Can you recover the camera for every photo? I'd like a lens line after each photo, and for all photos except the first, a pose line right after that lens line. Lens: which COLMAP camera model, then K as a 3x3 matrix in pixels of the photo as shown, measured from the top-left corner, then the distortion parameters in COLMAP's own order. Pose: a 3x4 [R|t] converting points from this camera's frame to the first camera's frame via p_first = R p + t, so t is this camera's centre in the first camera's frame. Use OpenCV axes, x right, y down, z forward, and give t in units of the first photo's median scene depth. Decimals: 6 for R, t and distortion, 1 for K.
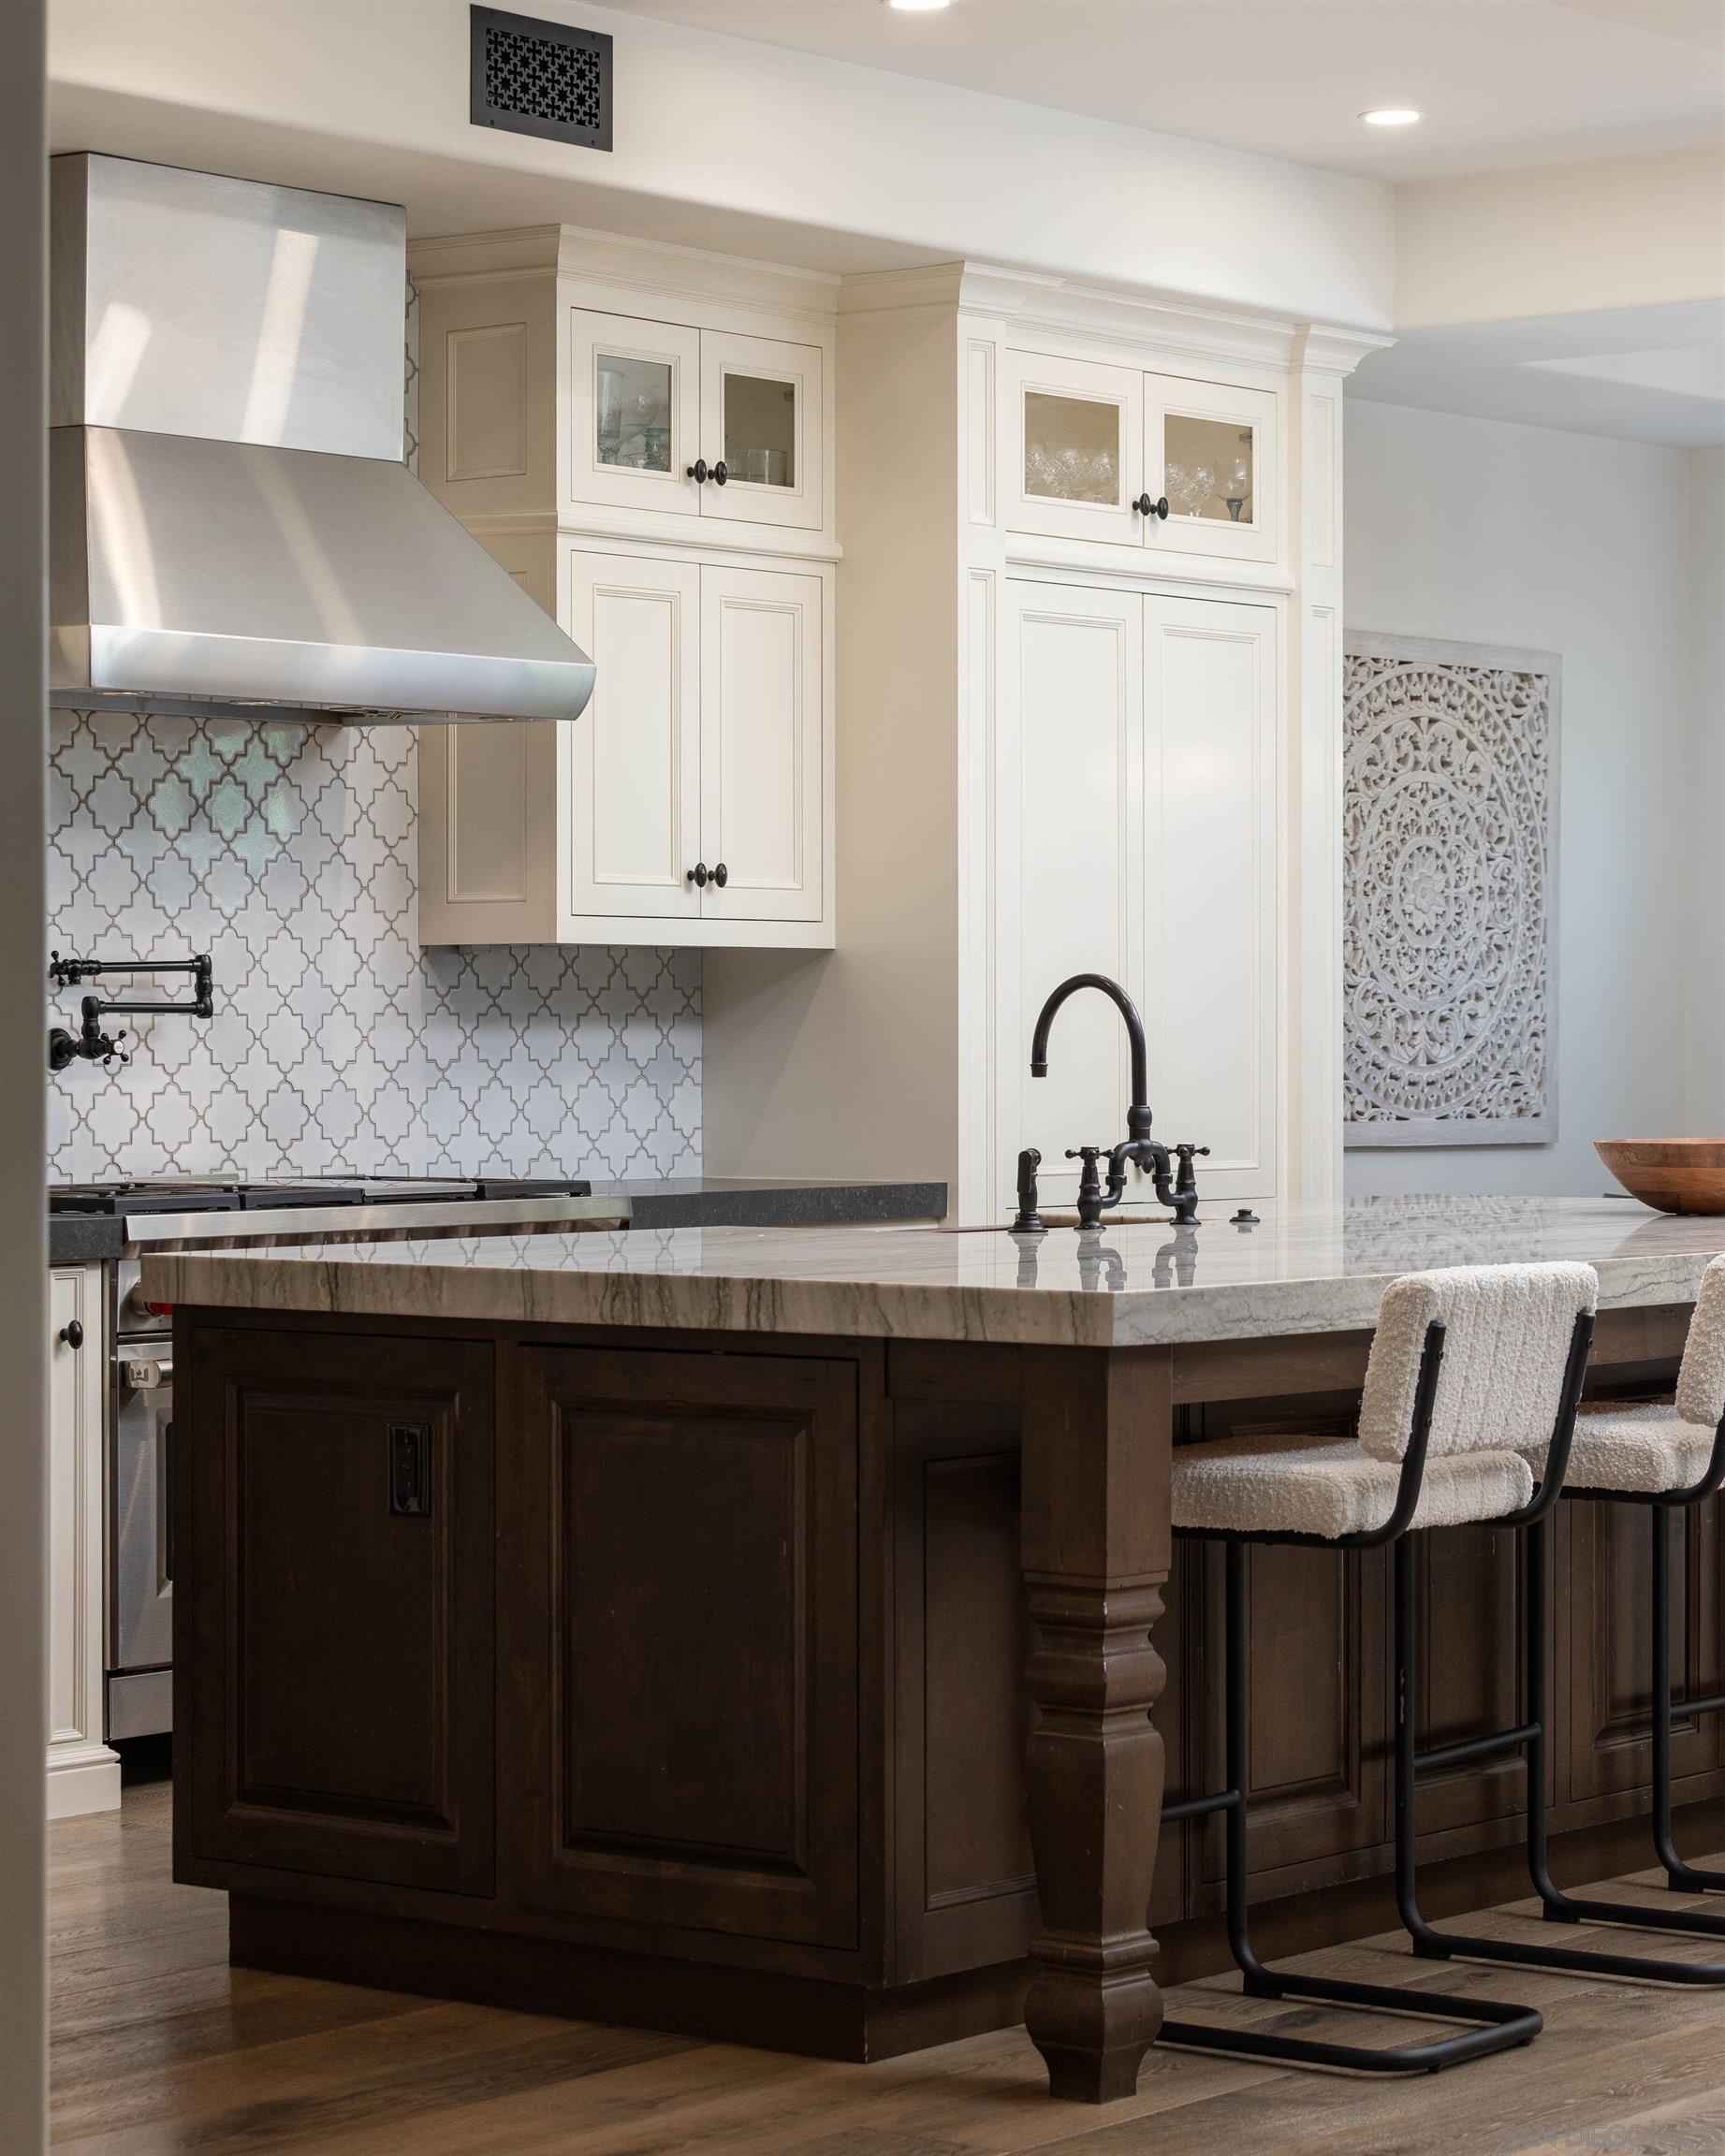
lens RADIAL K [[5169.1, 0, 860.0], [0, 5169.1, 1008.5], [0, 0, 1]] dist [0.024028, 0.000000]
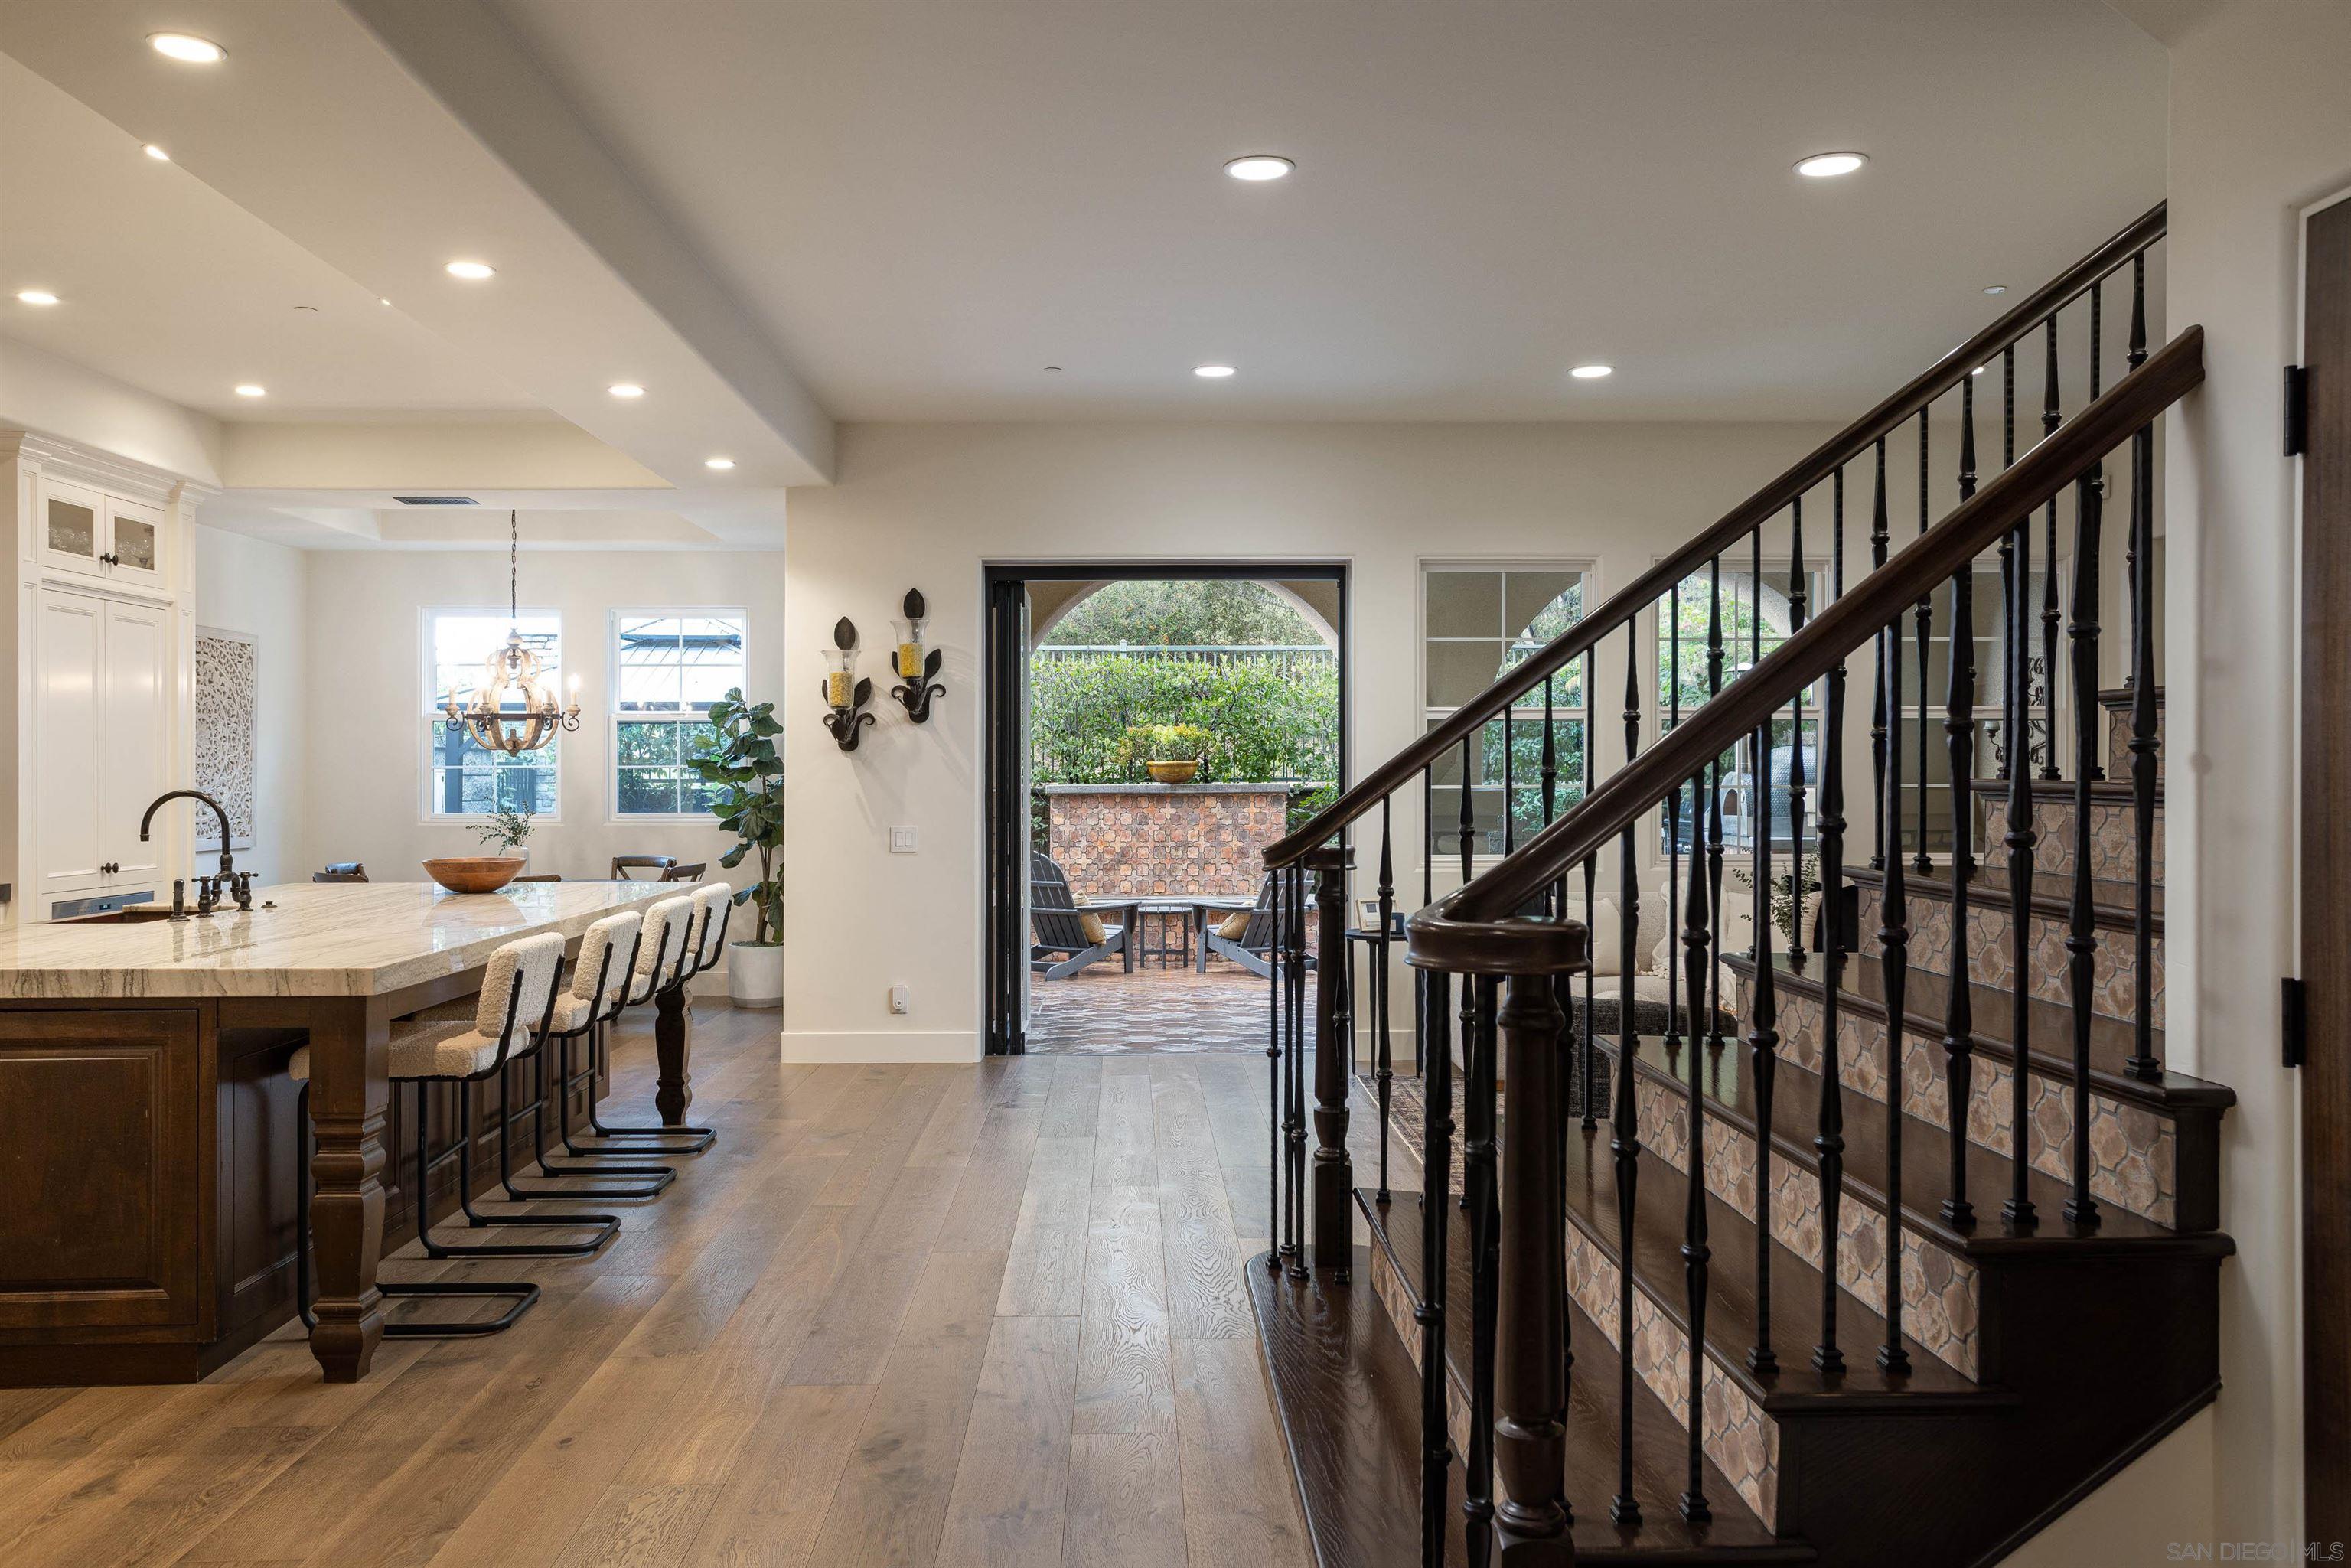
lens RADIAL K [[1770.4, 0, 1158.2], [0, 1770.4, 787.0], [0, 0, 1]] dist [-0.000700, 0.013440]
pose [[0.760394, -0.003119, 0.649455, -0.094360], [-0.003199, 0.999958, 0.008548, -0.011785], [-0.649454, -0.008577, 0.760352, 0.176889]]
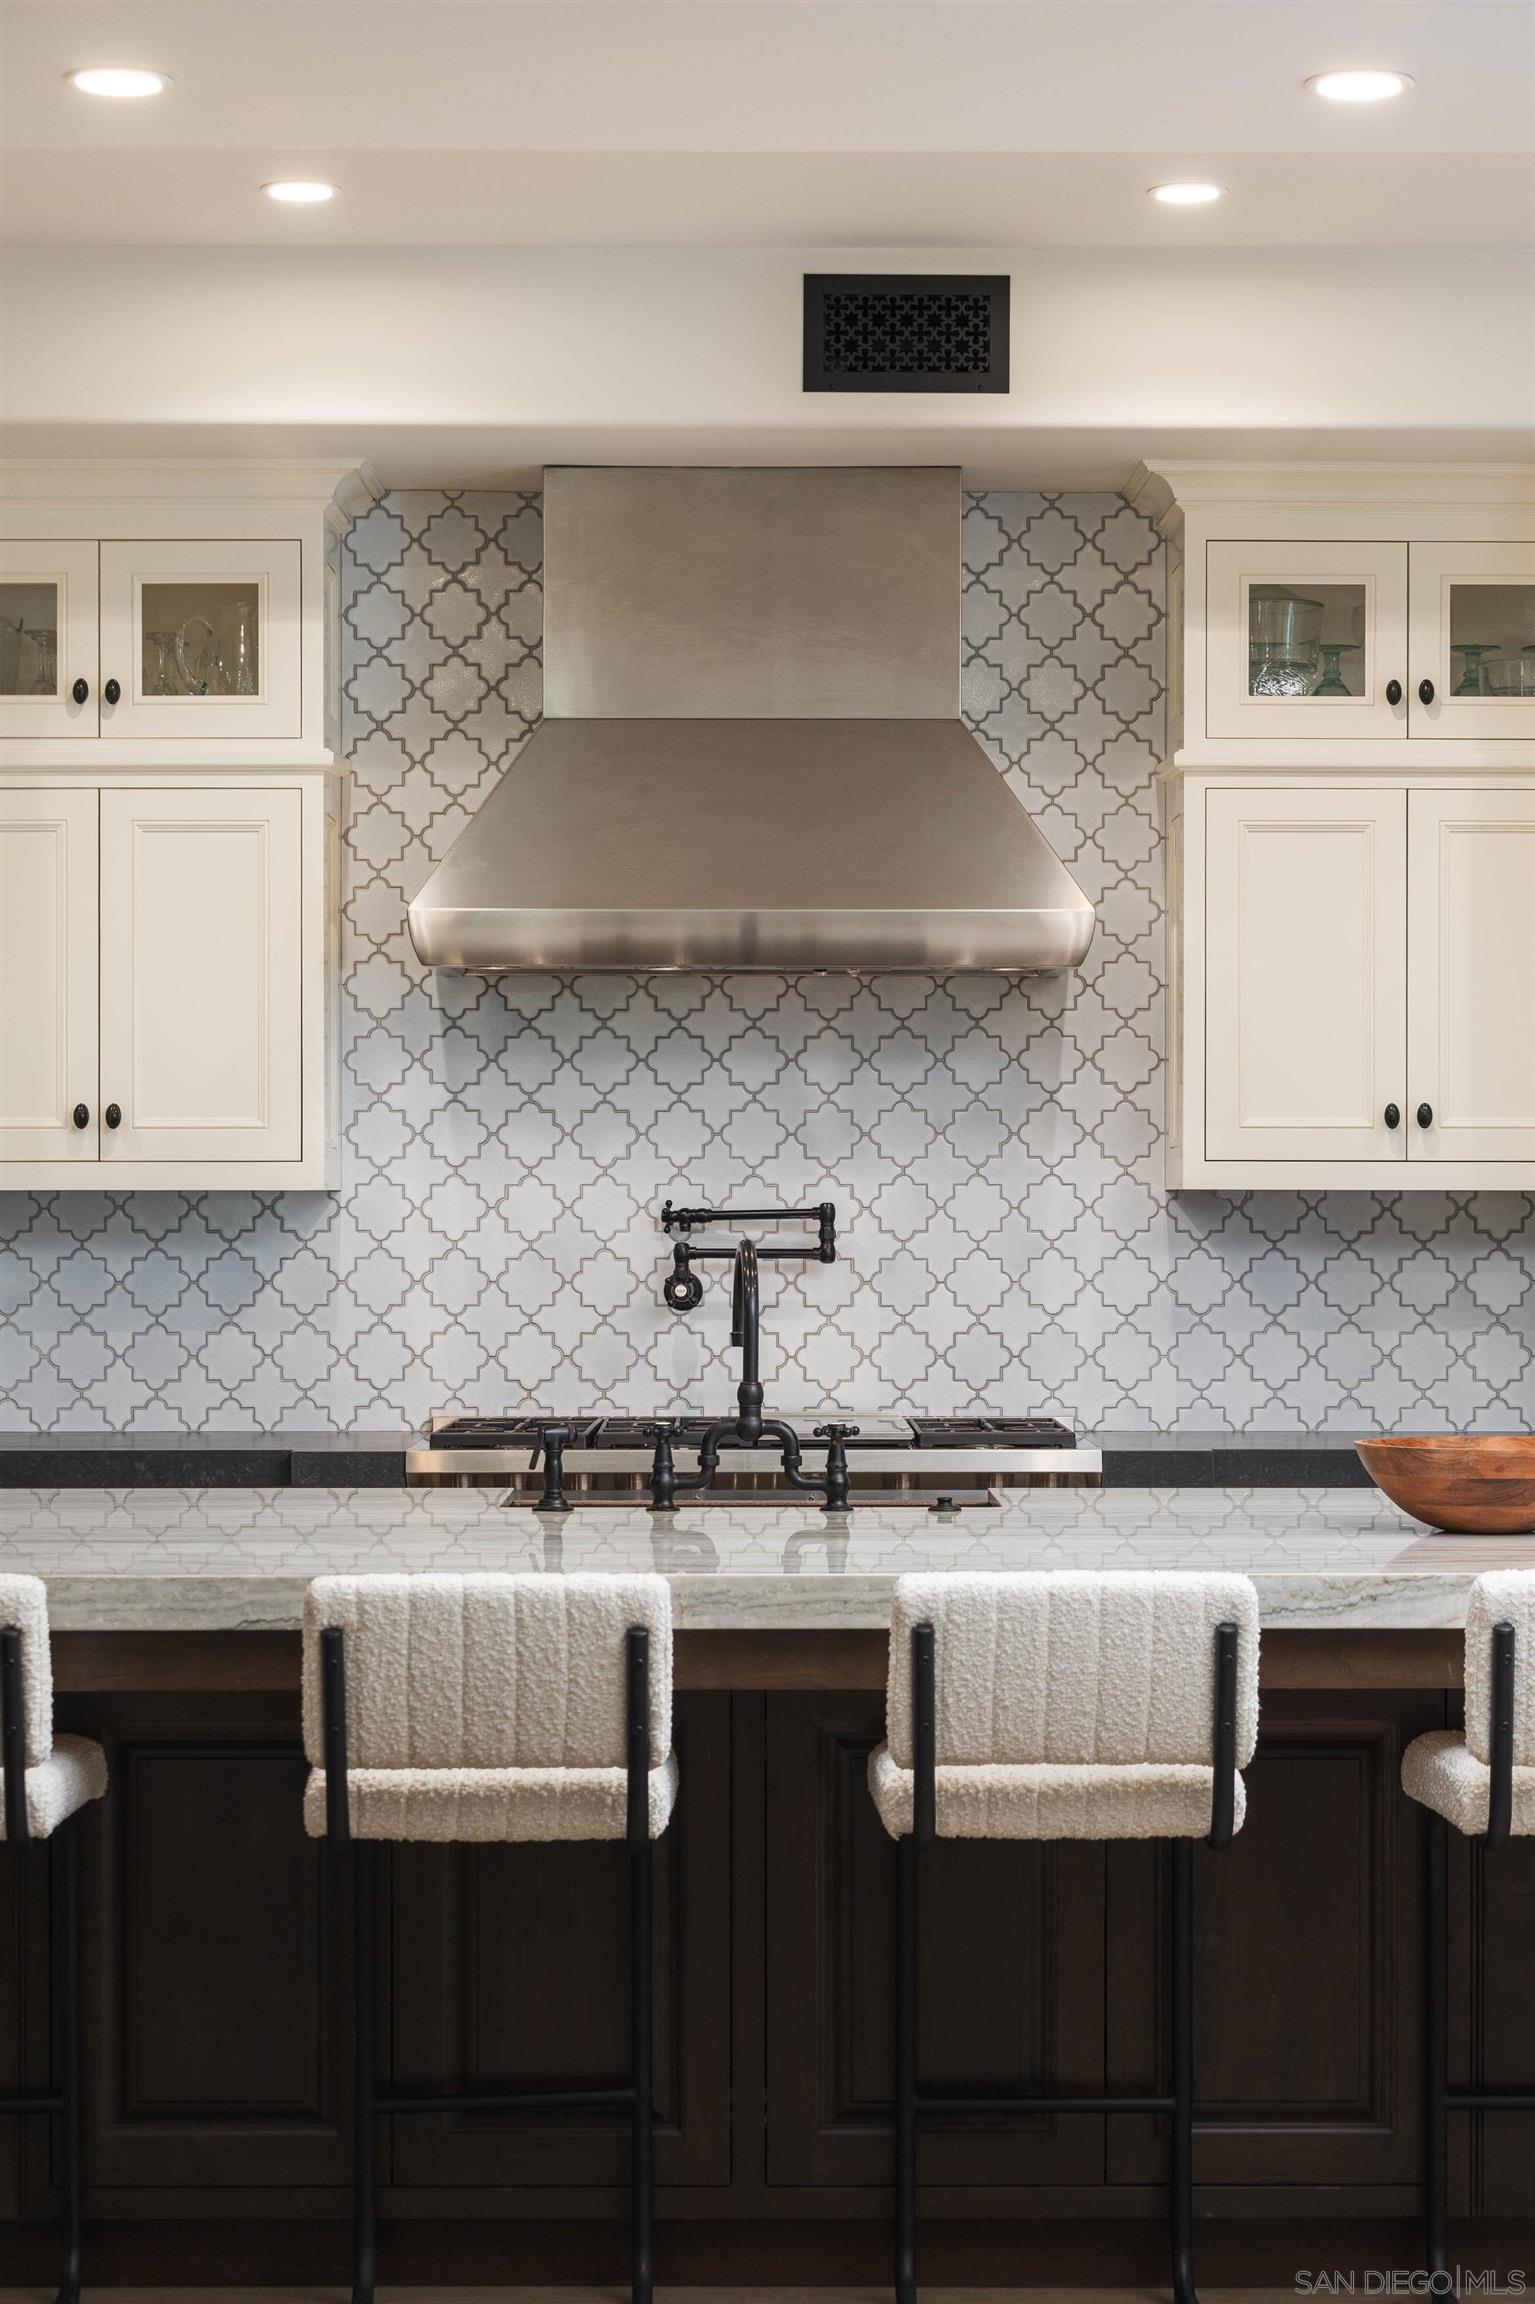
lens RADIAL K [[4676.2, 0, 818.7], [0, 4676.2, 1221.6], [0, 0, 1]] dist [0.009558, 0.000000]
pose [[0.639048, 0.007275, -0.769133, 0.559004], [-0.000573, 0.999959, 0.008983, -0.013946], [0.769167, -0.005300, 0.639026, 0.362456]]
